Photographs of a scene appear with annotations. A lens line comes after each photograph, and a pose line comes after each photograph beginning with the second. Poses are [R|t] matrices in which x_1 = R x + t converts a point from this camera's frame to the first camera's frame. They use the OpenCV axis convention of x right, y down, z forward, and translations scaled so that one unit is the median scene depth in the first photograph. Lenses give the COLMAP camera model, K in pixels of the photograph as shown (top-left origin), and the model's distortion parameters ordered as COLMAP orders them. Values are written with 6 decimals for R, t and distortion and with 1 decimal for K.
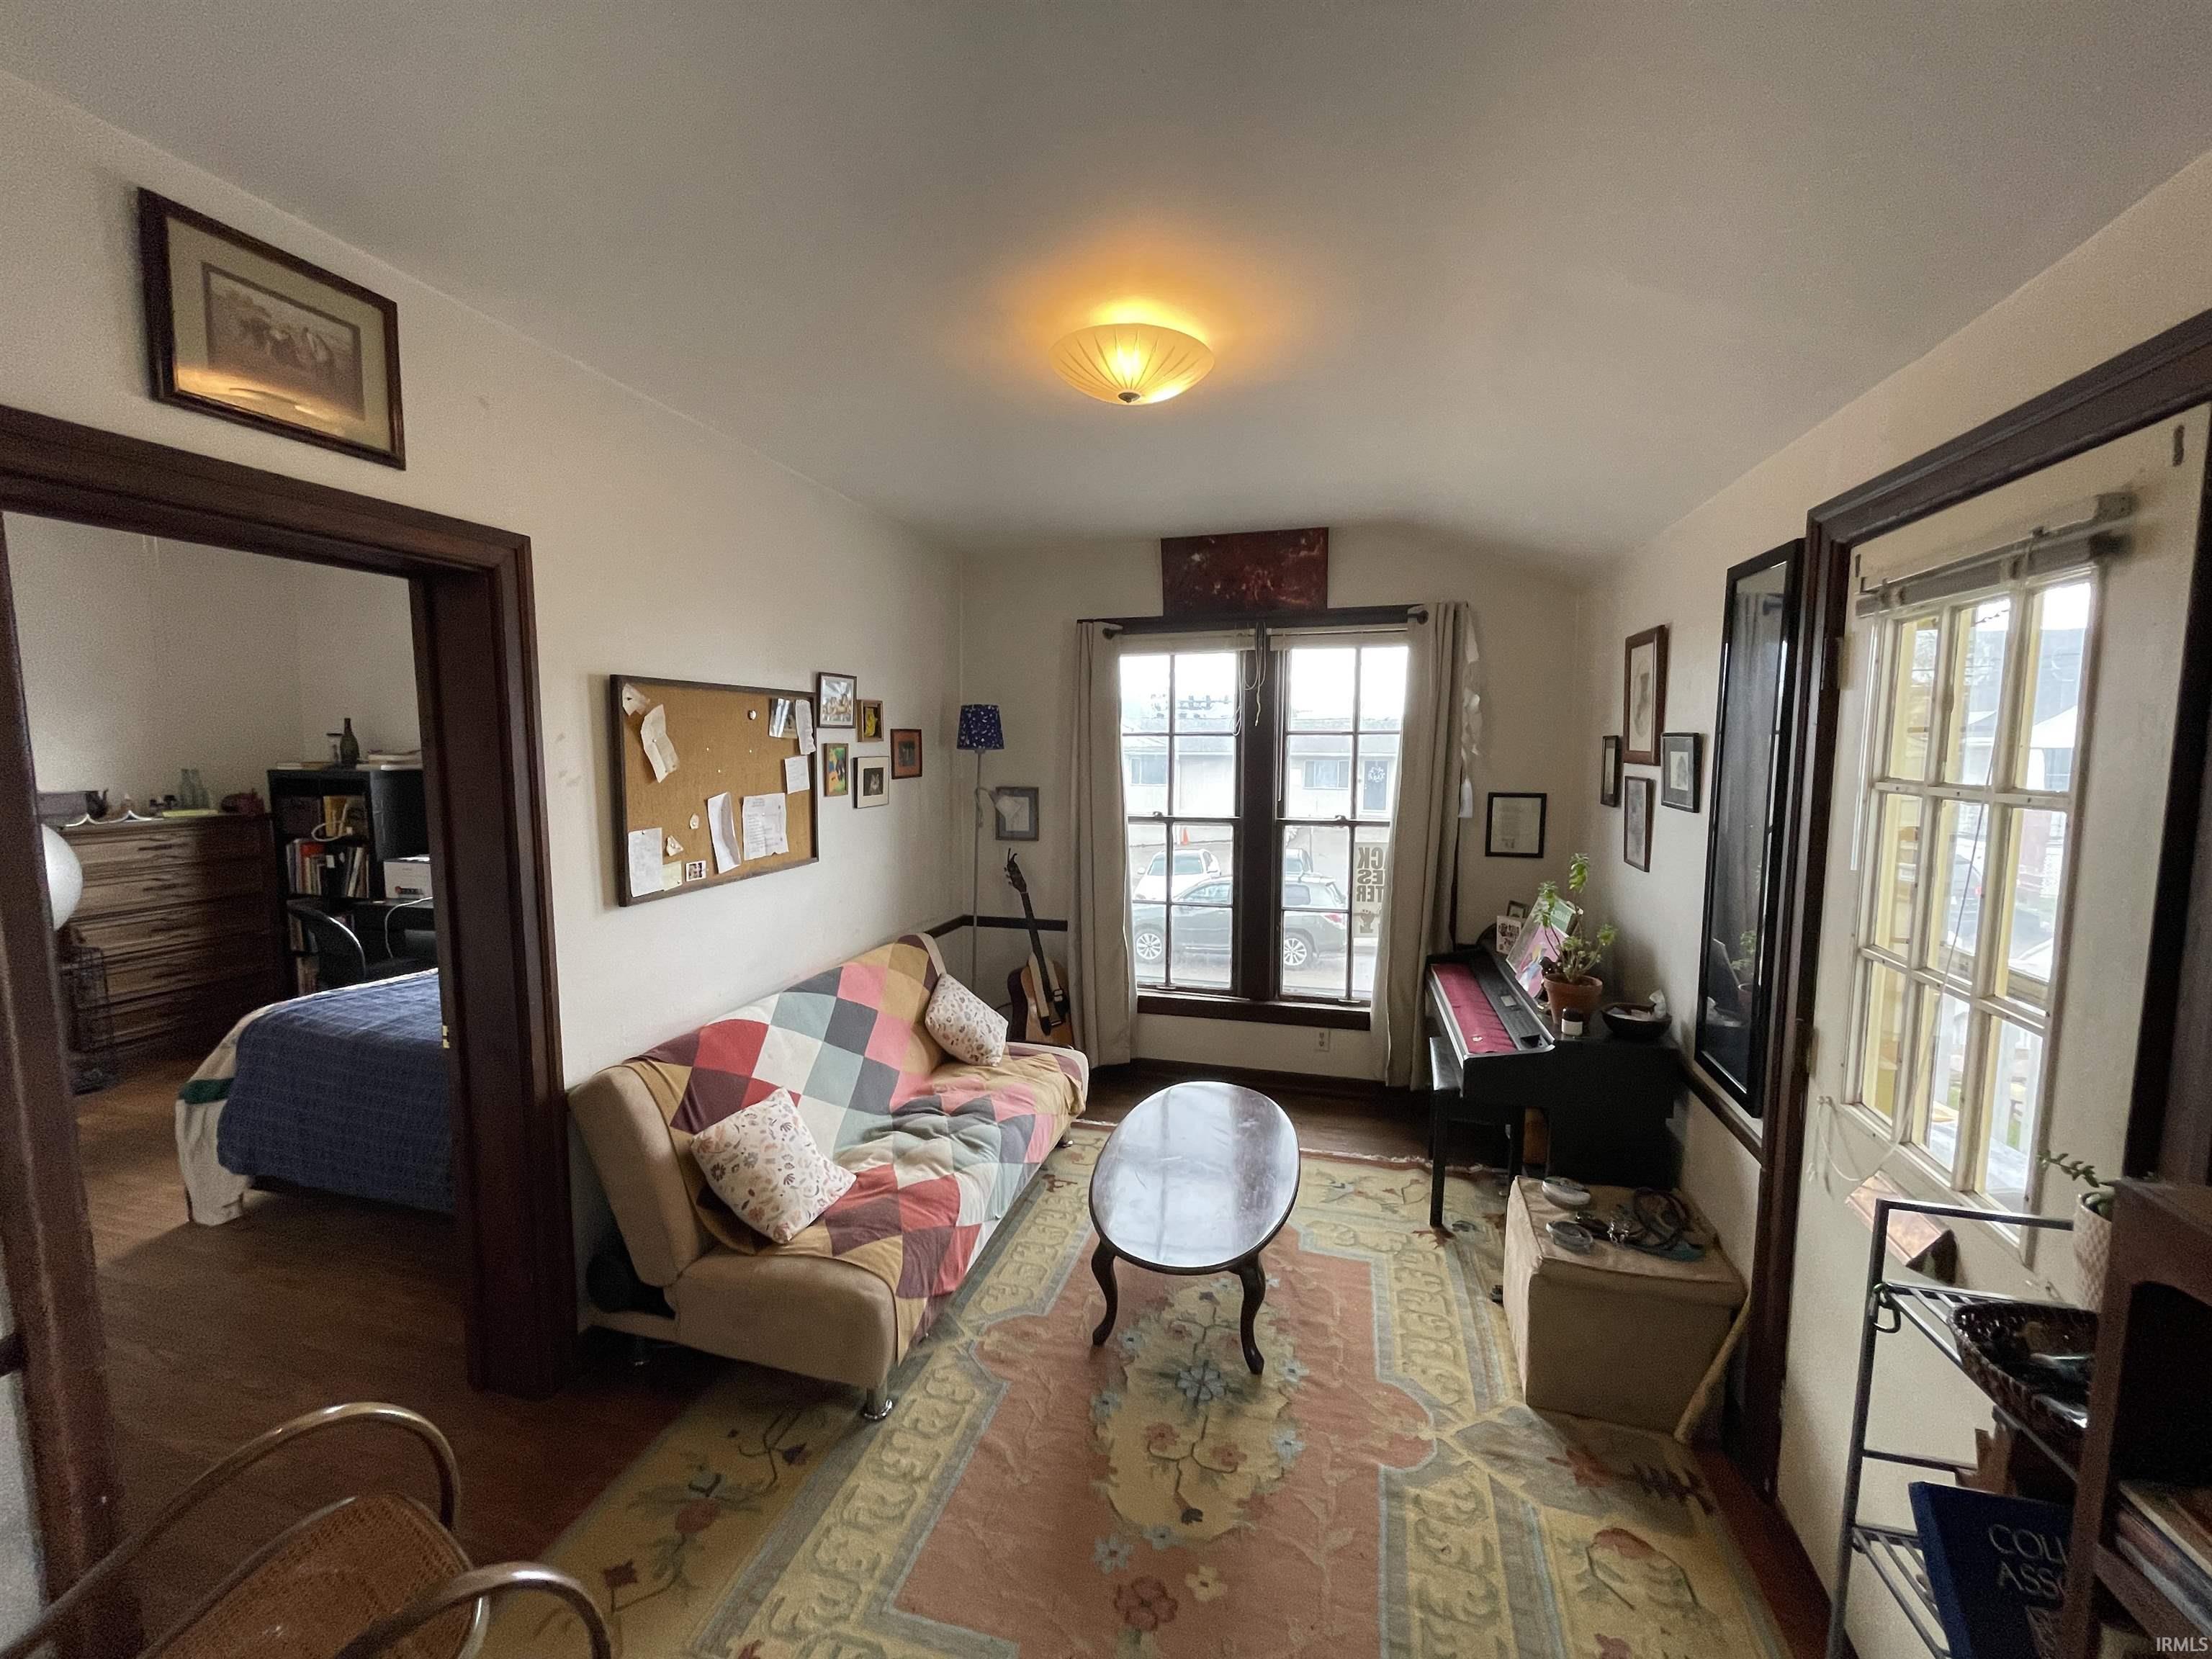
lens RADIAL K [[891.8, 0, 1110.3], [0, 891.8, 832.9], [0, 0, 1]] dist [-0.002486, 0.001797]
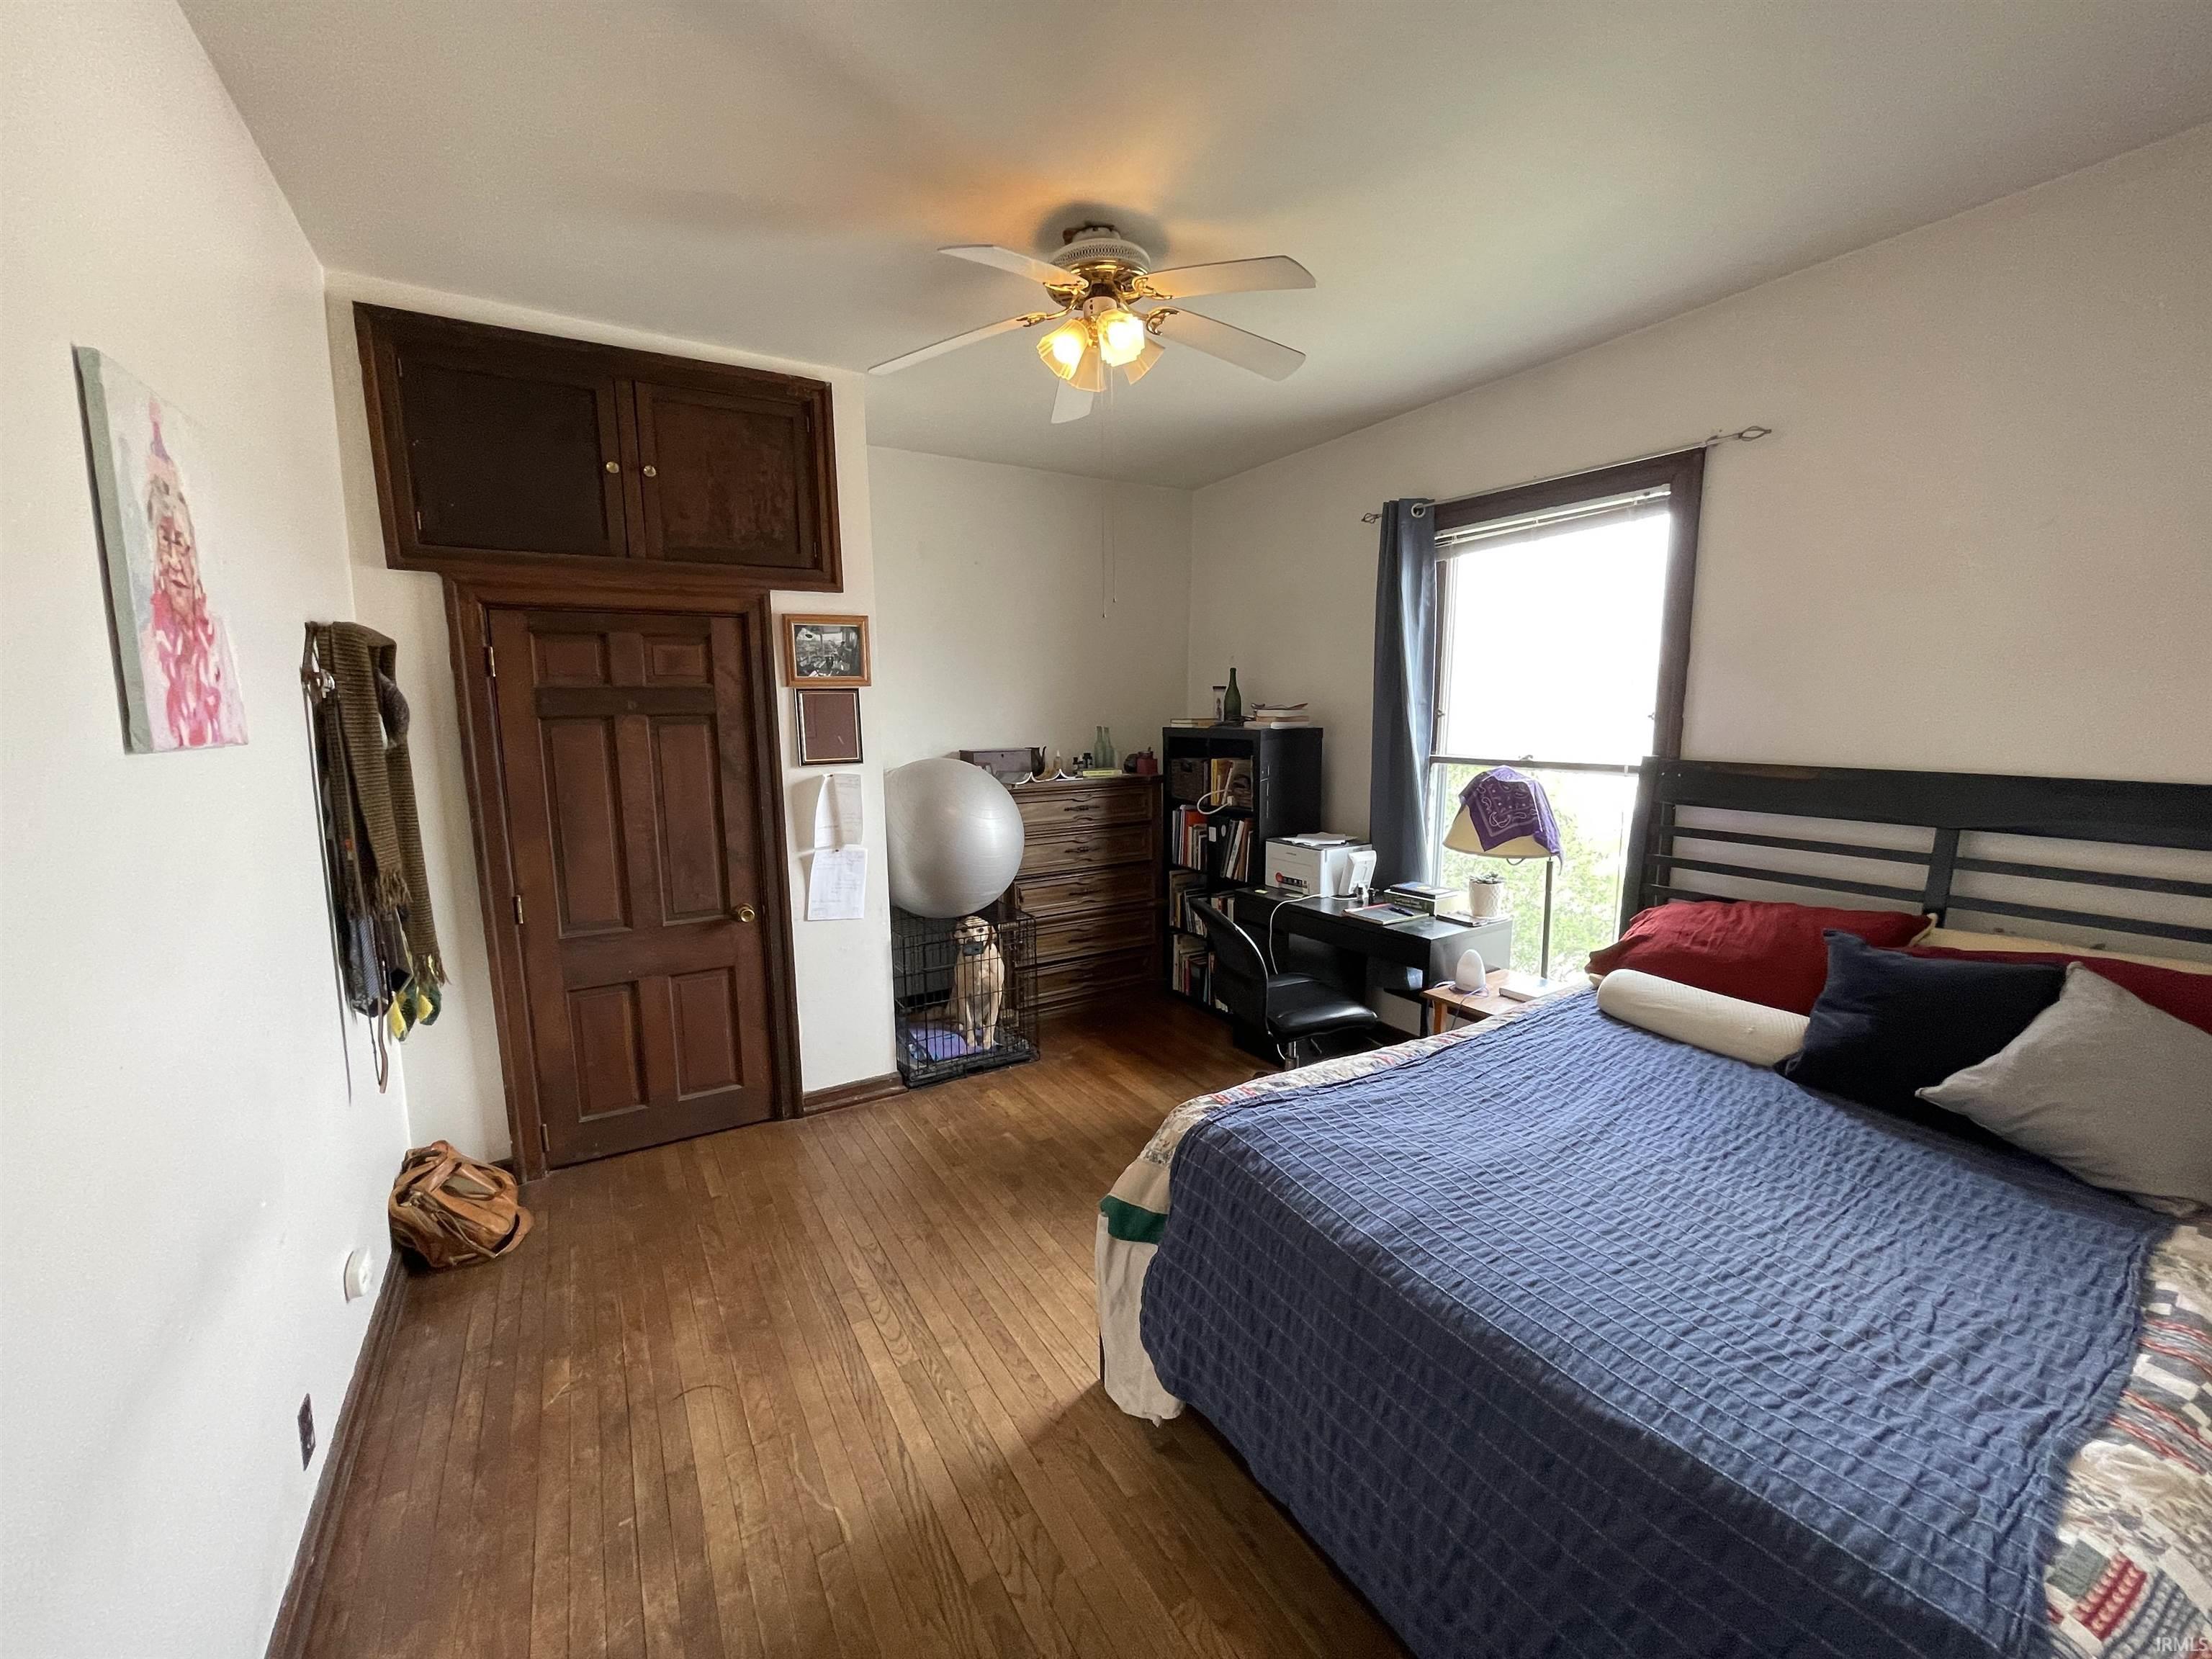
lens RADIAL K [[891.8, 0, 1114.2], [0, 891.8, 836.6], [0, 0, 1]] dist [-0.002486, 0.001797]
pose [[0.724419, 0.088724, -0.683627, -0.353363], [-0.055165, 0.995964, 0.070803, -0.022110], [0.687150, -0.013579, 0.726389, 0.305097]]
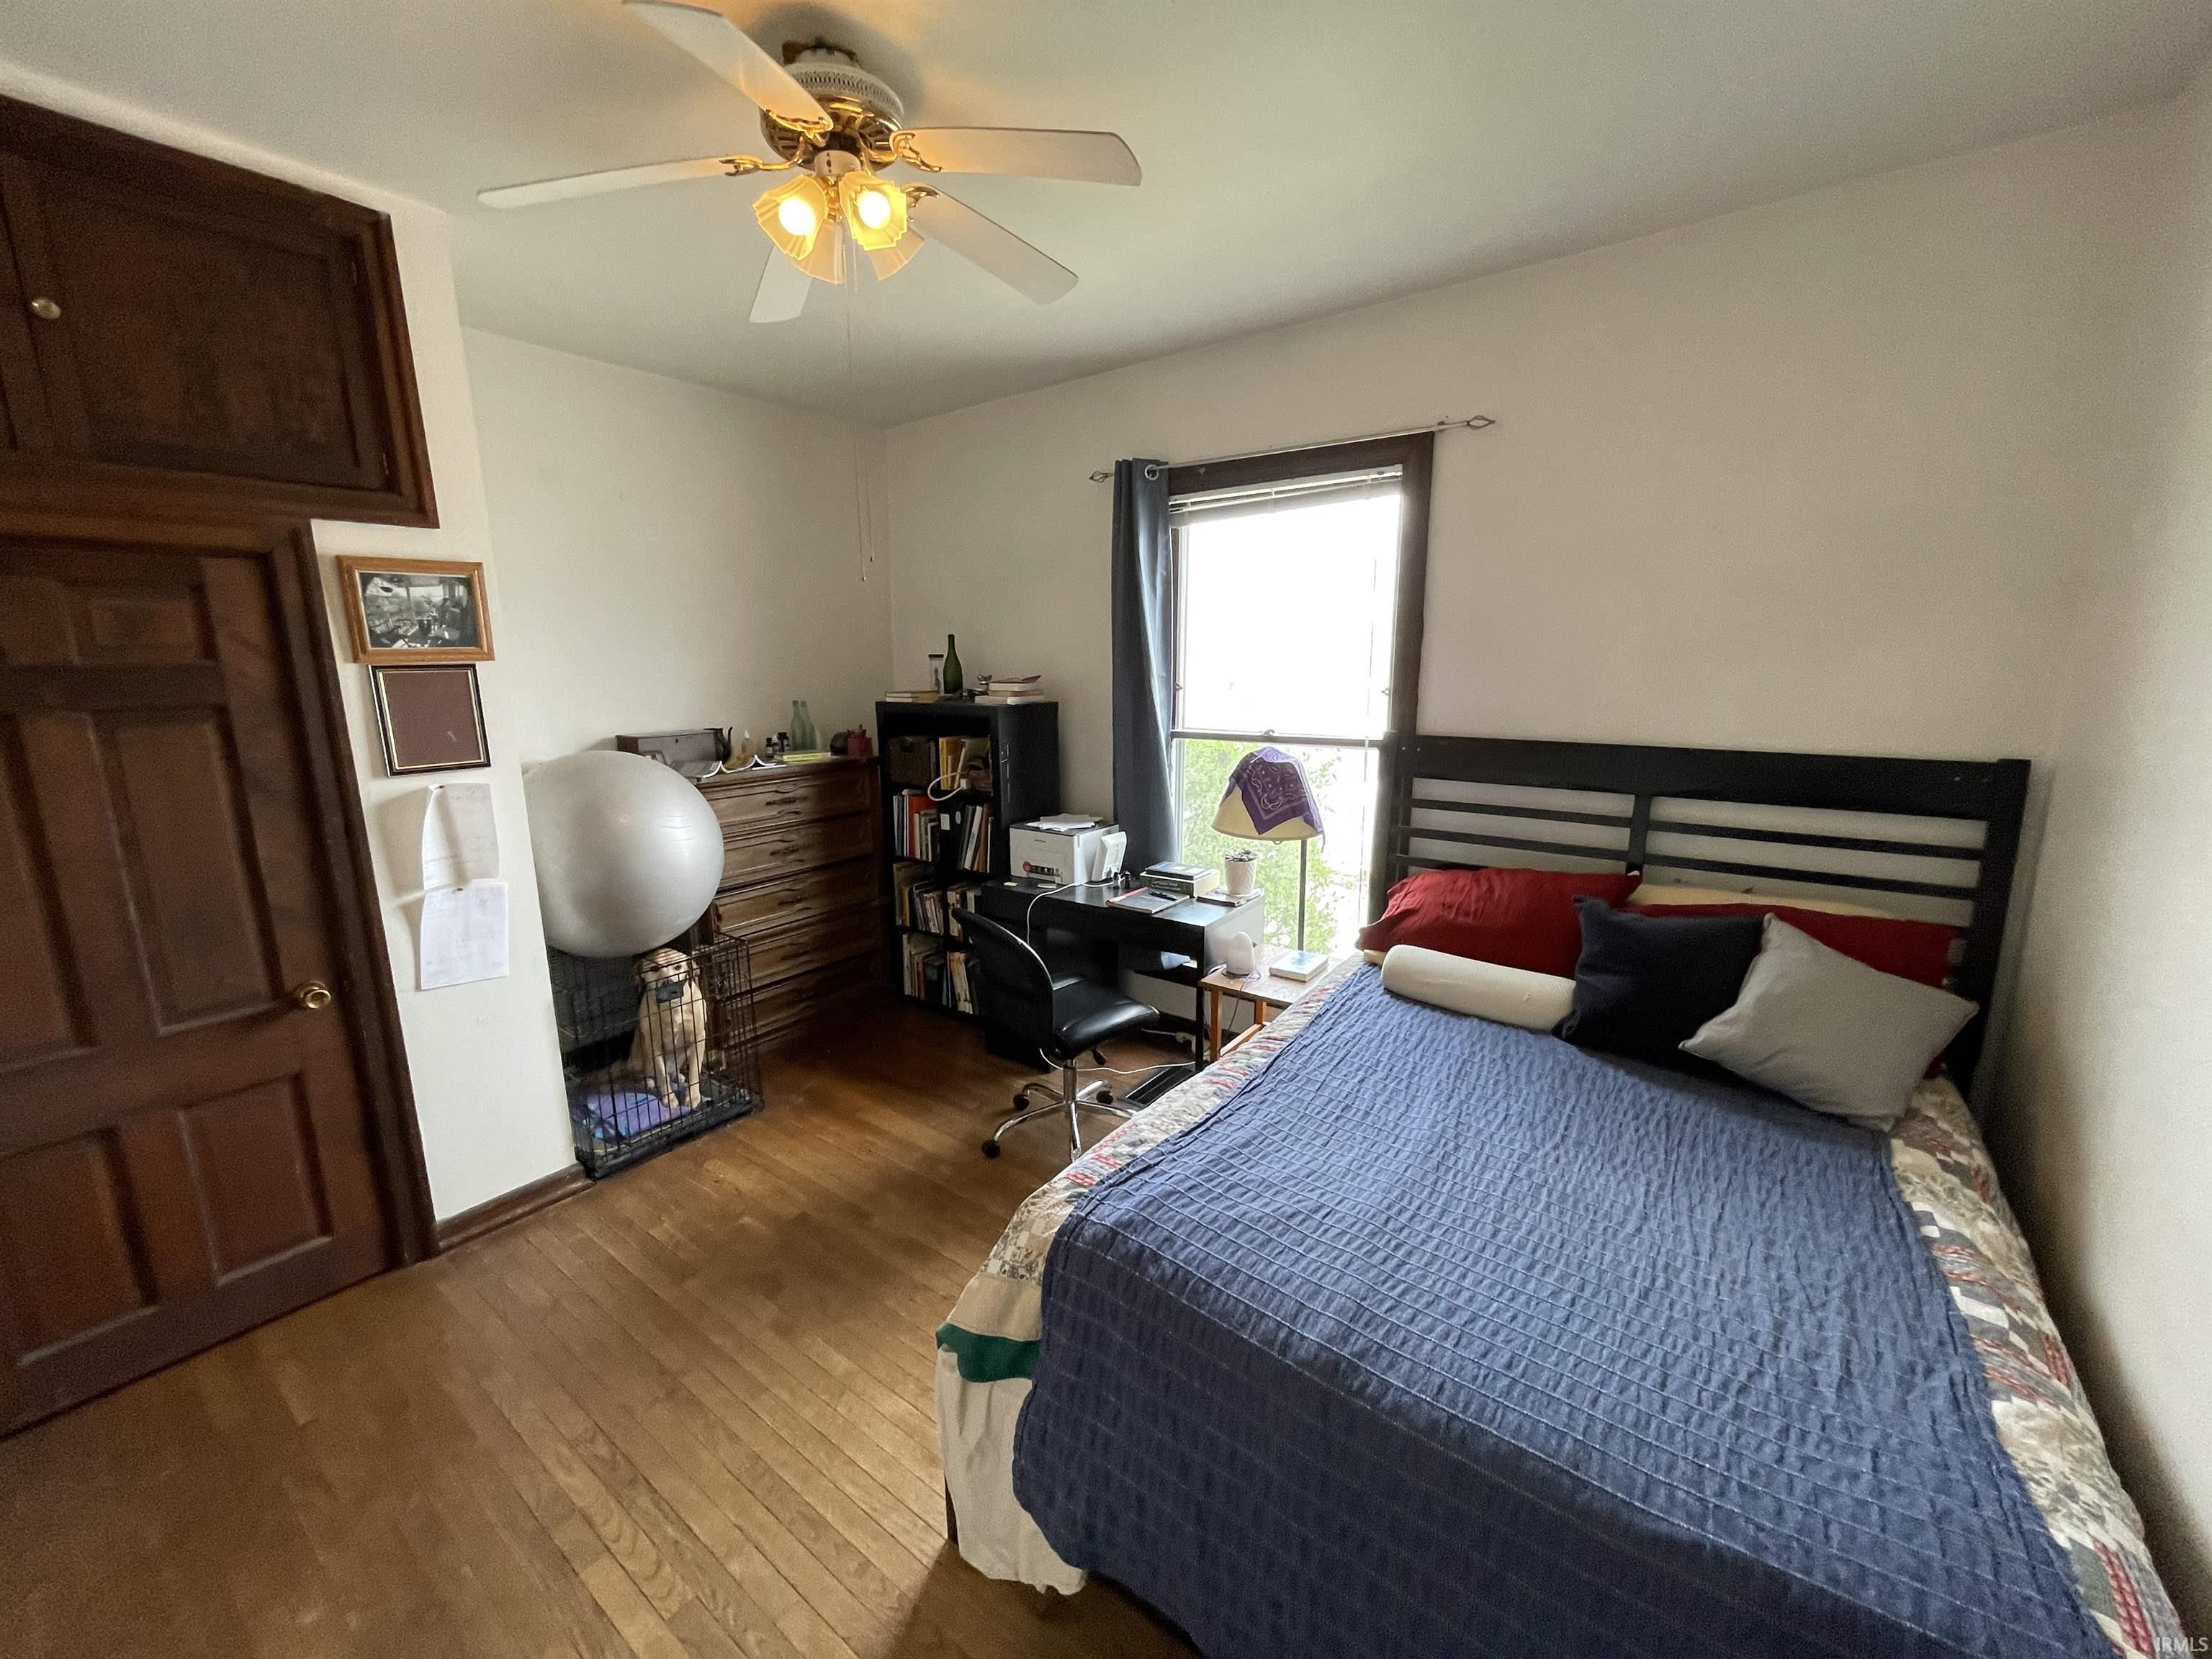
lens RADIAL K [[891.8, 0, 1111.8], [0, 891.8, 836.4], [0, 0, 1]] dist [-0.002486, 0.001797]
pose [[0.927614, 0.062014, -0.368357, -0.455368], [-0.024910, 0.994198, 0.104646, -0.041126], [0.372709, -0.087895, 0.923776, 0.334857]]
